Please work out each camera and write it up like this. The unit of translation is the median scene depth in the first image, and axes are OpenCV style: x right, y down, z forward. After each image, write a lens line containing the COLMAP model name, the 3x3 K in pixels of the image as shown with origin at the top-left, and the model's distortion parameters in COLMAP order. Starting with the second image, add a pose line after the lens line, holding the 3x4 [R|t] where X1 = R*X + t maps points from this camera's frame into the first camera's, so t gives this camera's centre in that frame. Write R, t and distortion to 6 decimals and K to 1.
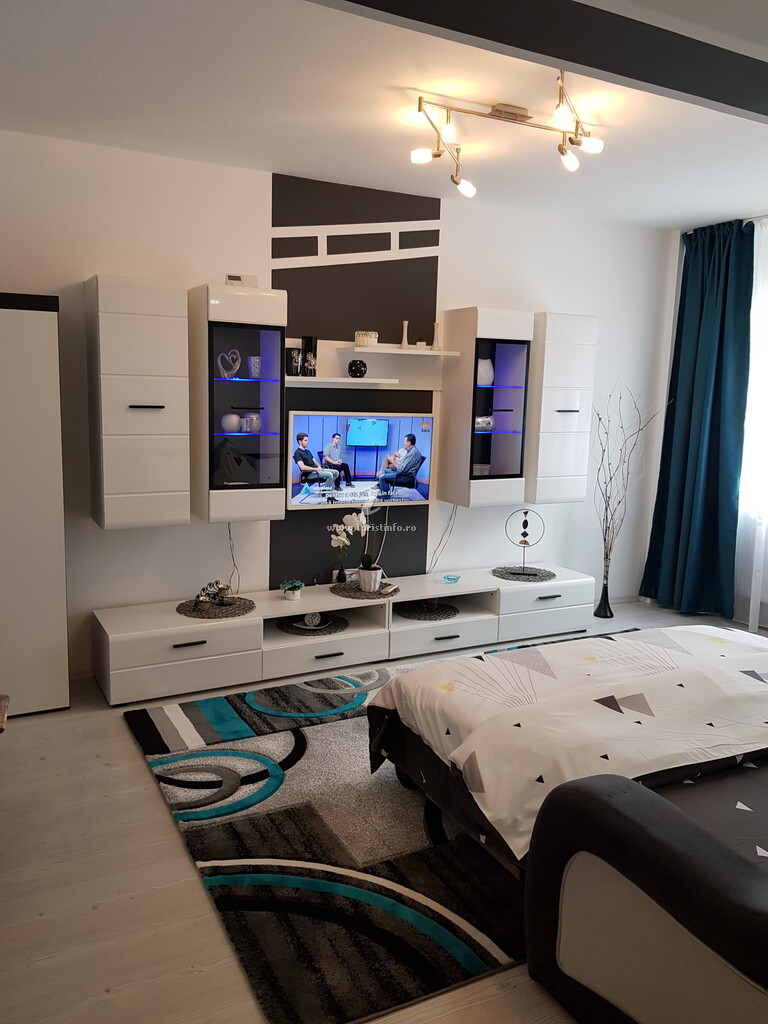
lens RADIAL K [[797.5, 0, 384.0], [0, 797.5, 512.0], [0, 0, 1]] dist [0.101301, -0.165268]
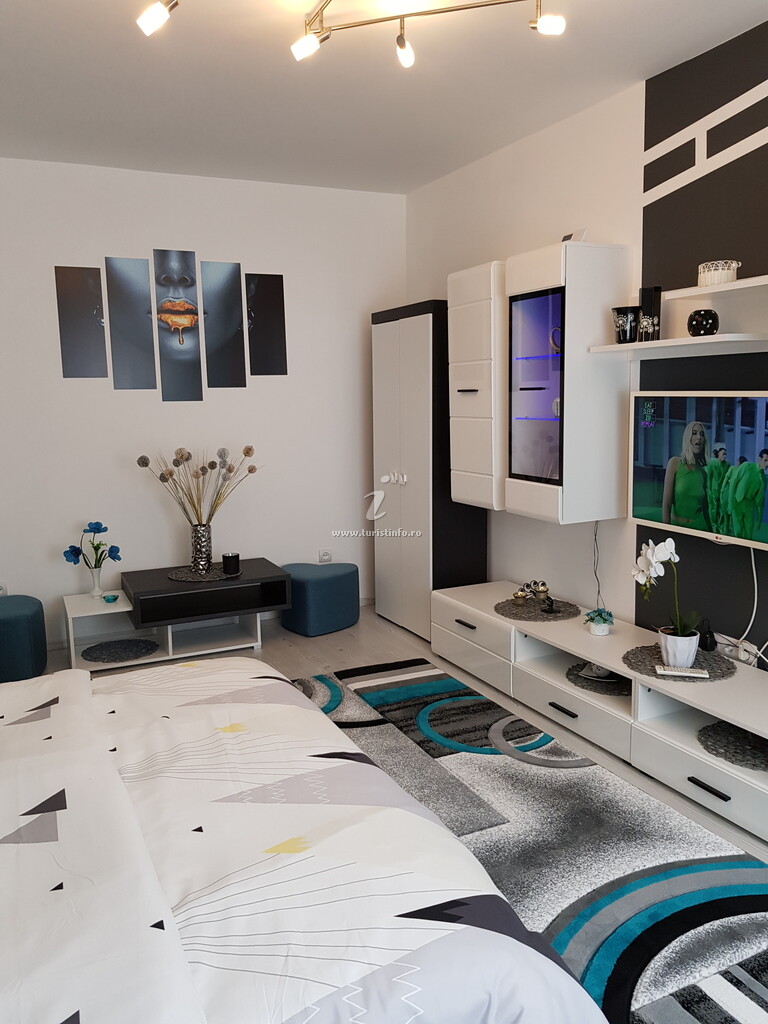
lens RADIAL K [[797.5, 0, 384.0], [0, 797.5, 512.0], [0, 0, 1]] dist [0.101301, -0.165268]
pose [[-0.040182, 0.125080, -0.991333, 0.732839], [-0.133960, 0.982503, 0.129396, -0.089777], [0.990172, 0.137998, -0.022724, 0.886983]]
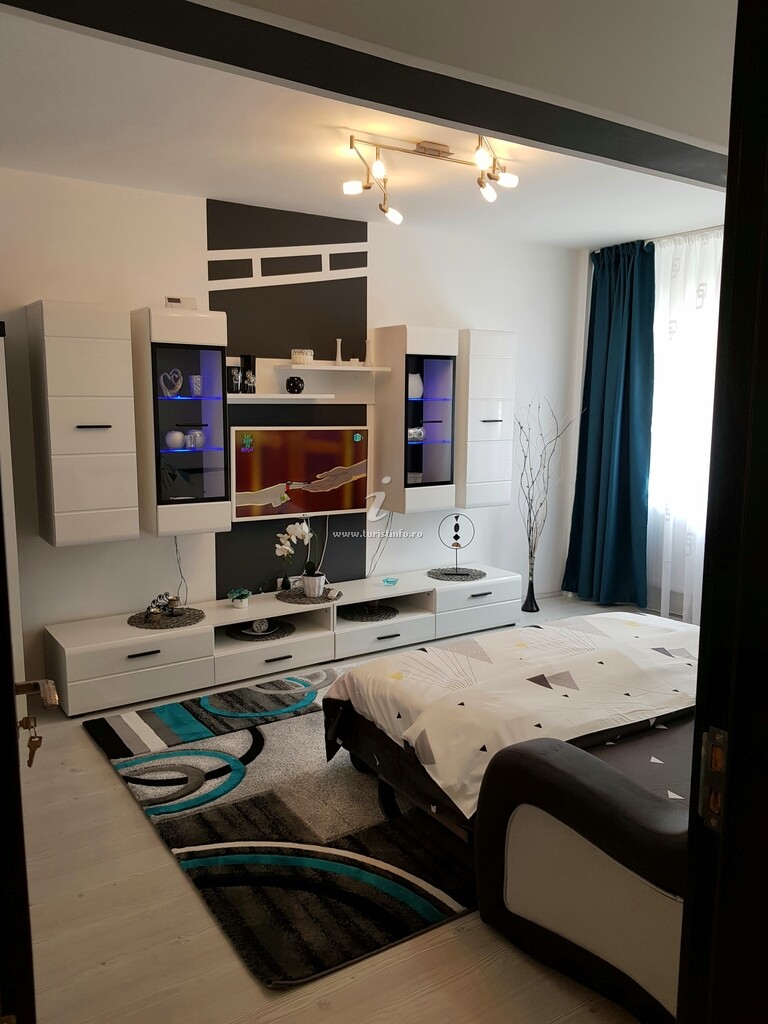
lens RADIAL K [[784.7, 0, 389.0], [0, 784.7, 529.7], [0, 0, 1]] dist [0.124434, -0.204910]
pose [[0.994861, -0.036436, 0.094463, -0.017393], [0.035422, 0.999296, 0.012394, 0.002203], [-0.094848, -0.008984, 0.995451, -0.050288]]
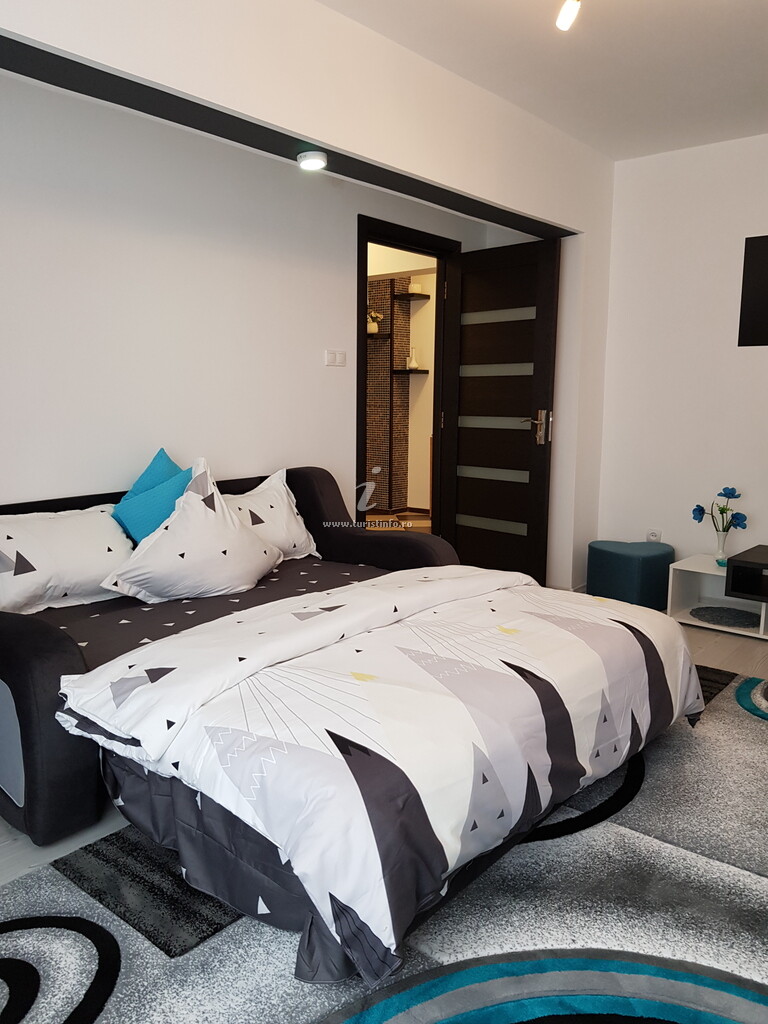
lens RADIAL K [[797.5, 0, 384.0], [0, 797.5, 512.0], [0, 0, 1]] dist [0.101301, -0.165268]
pose [[-0.928950, 0.023338, -0.369469, 0.529987], [-0.083708, 0.958922, 0.271037, -0.112299], [0.360618, 0.282708, -0.888837, 1.297396]]
